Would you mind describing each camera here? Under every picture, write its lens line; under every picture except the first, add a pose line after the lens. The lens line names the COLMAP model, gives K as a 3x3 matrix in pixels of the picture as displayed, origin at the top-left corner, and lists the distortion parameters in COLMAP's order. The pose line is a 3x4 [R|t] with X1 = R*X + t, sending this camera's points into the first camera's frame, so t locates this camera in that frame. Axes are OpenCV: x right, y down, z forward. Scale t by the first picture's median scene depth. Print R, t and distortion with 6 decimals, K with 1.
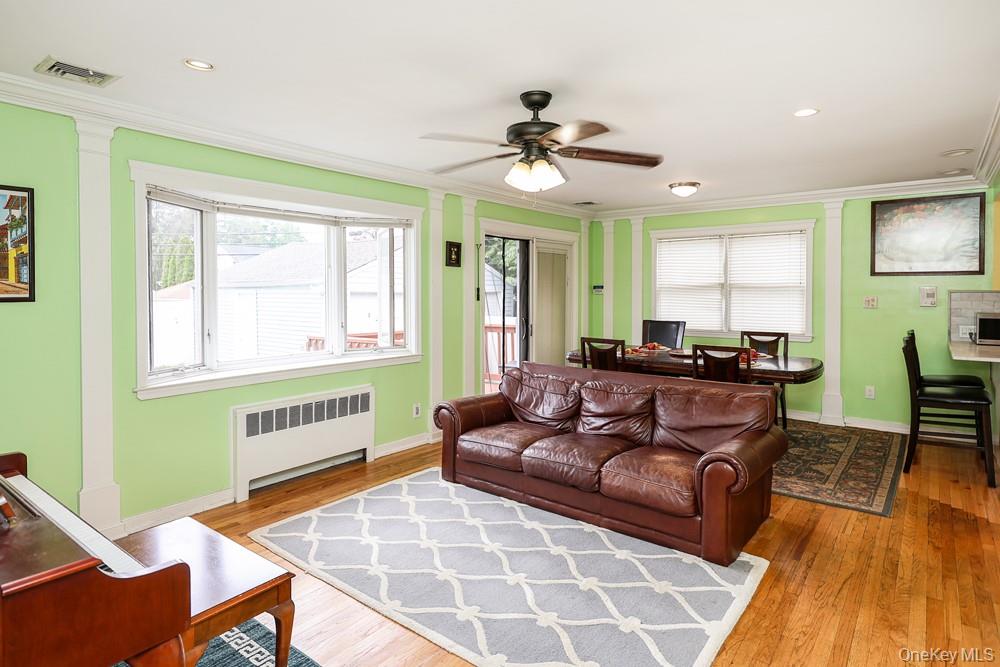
lens RADIAL K [[554.5, 0, 495.9], [0, 554.5, 294.8], [0, 0, 1]] dist [0.000649, 0.001604]
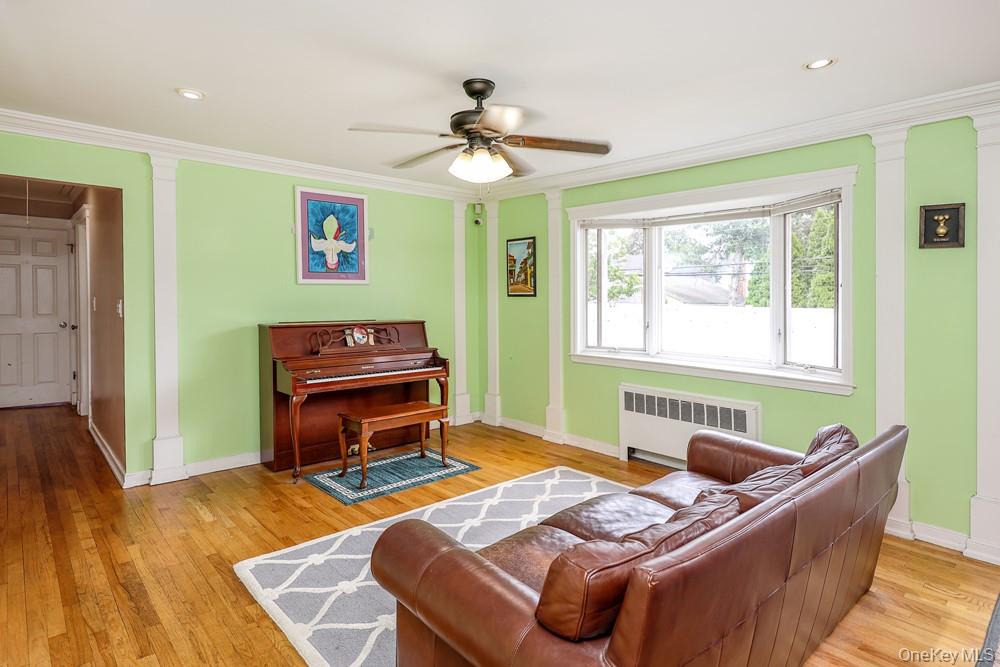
lens RADIAL K [[554.5, 0, 495.9], [0, 554.5, 294.8], [0, 0, 1]] dist [0.000649, 0.001604]
pose [[-0.174841, -0.003686, -0.984590, 0.672538], [-0.016954, 0.999856, -0.000733, 0.006669], [0.984451, 0.016564, -0.174879, 0.770278]]
